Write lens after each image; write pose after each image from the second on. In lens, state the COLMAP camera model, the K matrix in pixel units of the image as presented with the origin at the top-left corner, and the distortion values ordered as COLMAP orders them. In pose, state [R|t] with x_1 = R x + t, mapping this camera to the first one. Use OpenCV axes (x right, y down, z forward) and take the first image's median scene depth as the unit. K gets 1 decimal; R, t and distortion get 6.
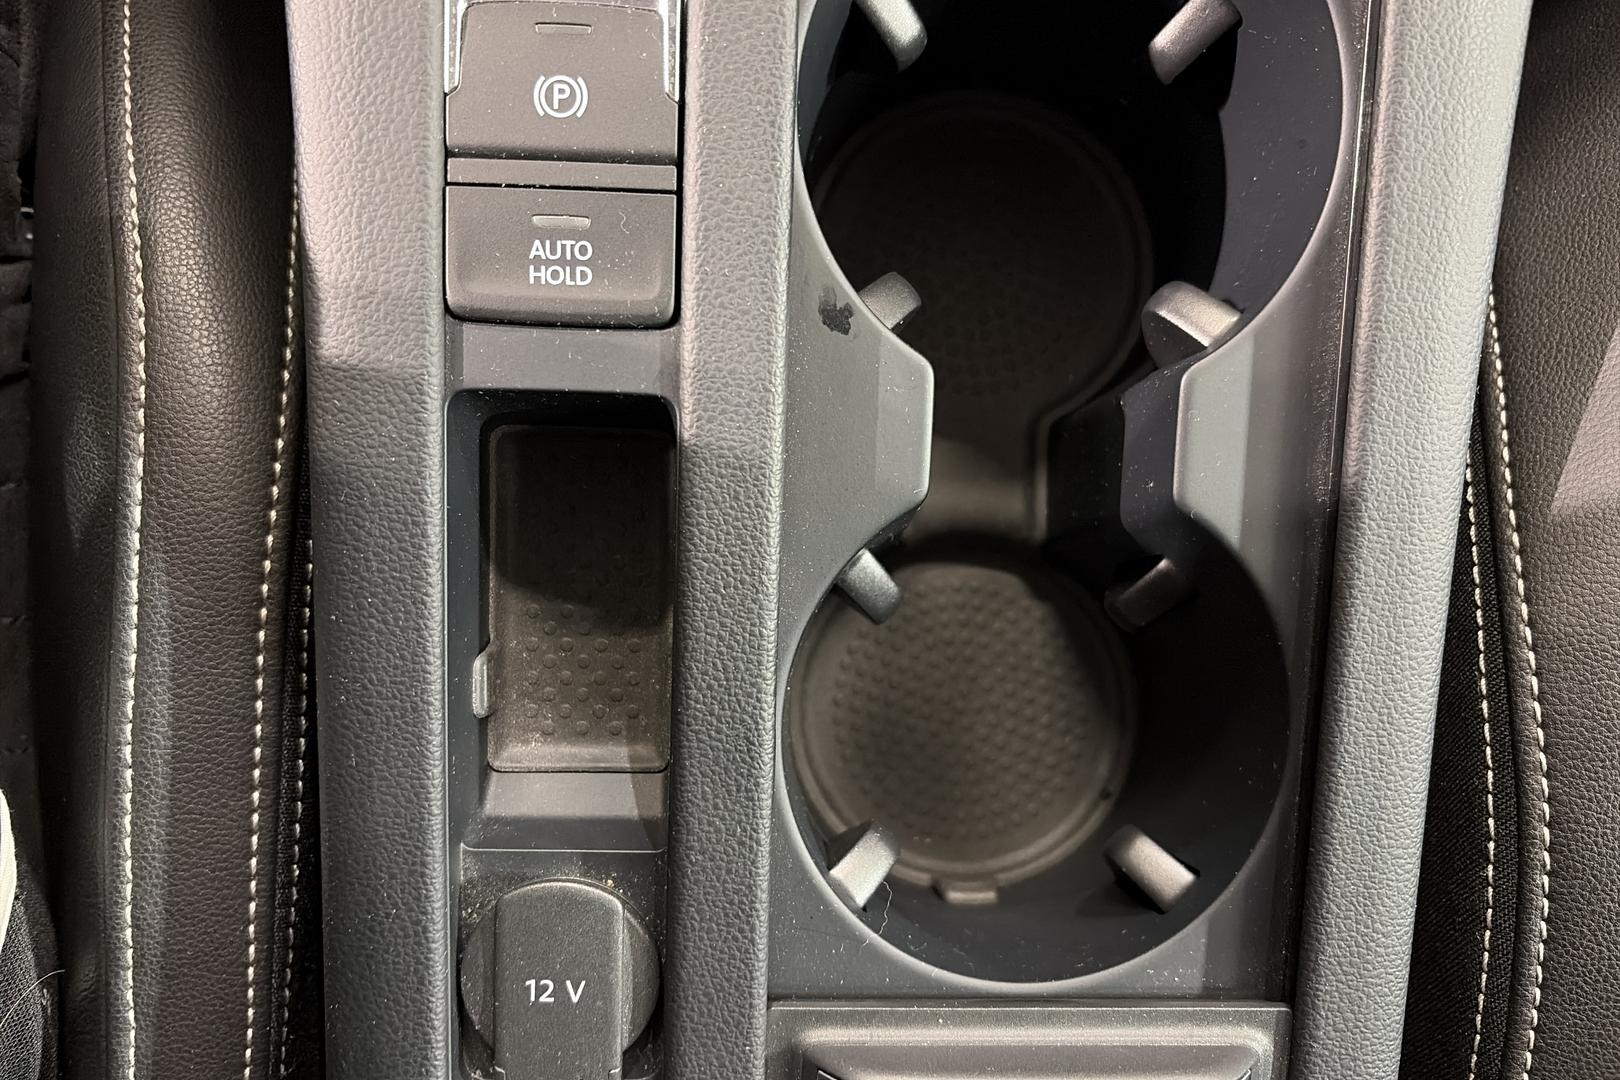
lens RADIAL K [[1303.7, 0, 810.0], [0, 1303.7, 540.0], [0, 0, 1]] dist [-0.005709, 0.004119]
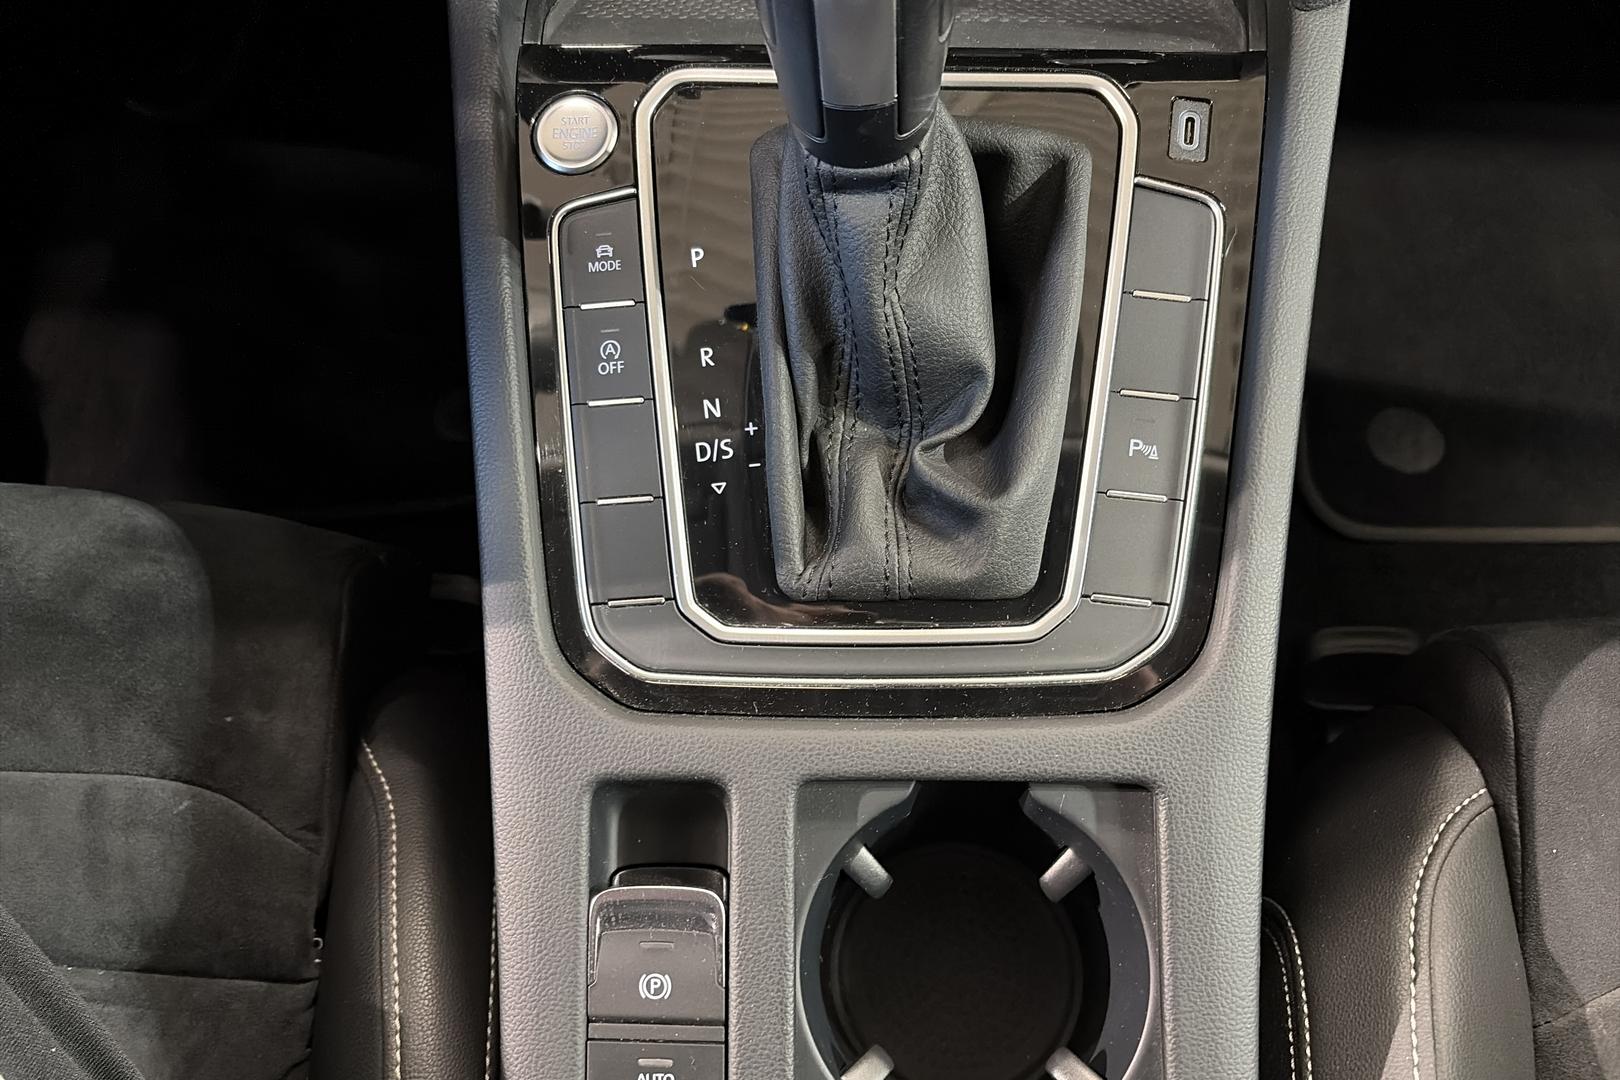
lens RADIAL K [[1336.0, 0, 810.0], [0, 1336.0, 540.0], [0, 0, 1]] dist [0.007751, -0.000628]
pose [[0.993388, -0.043379, -0.106291, 0.211606], [0.020400, 0.977830, -0.208405, -0.534882], [0.112975, 0.204859, 0.972250, -0.757807]]
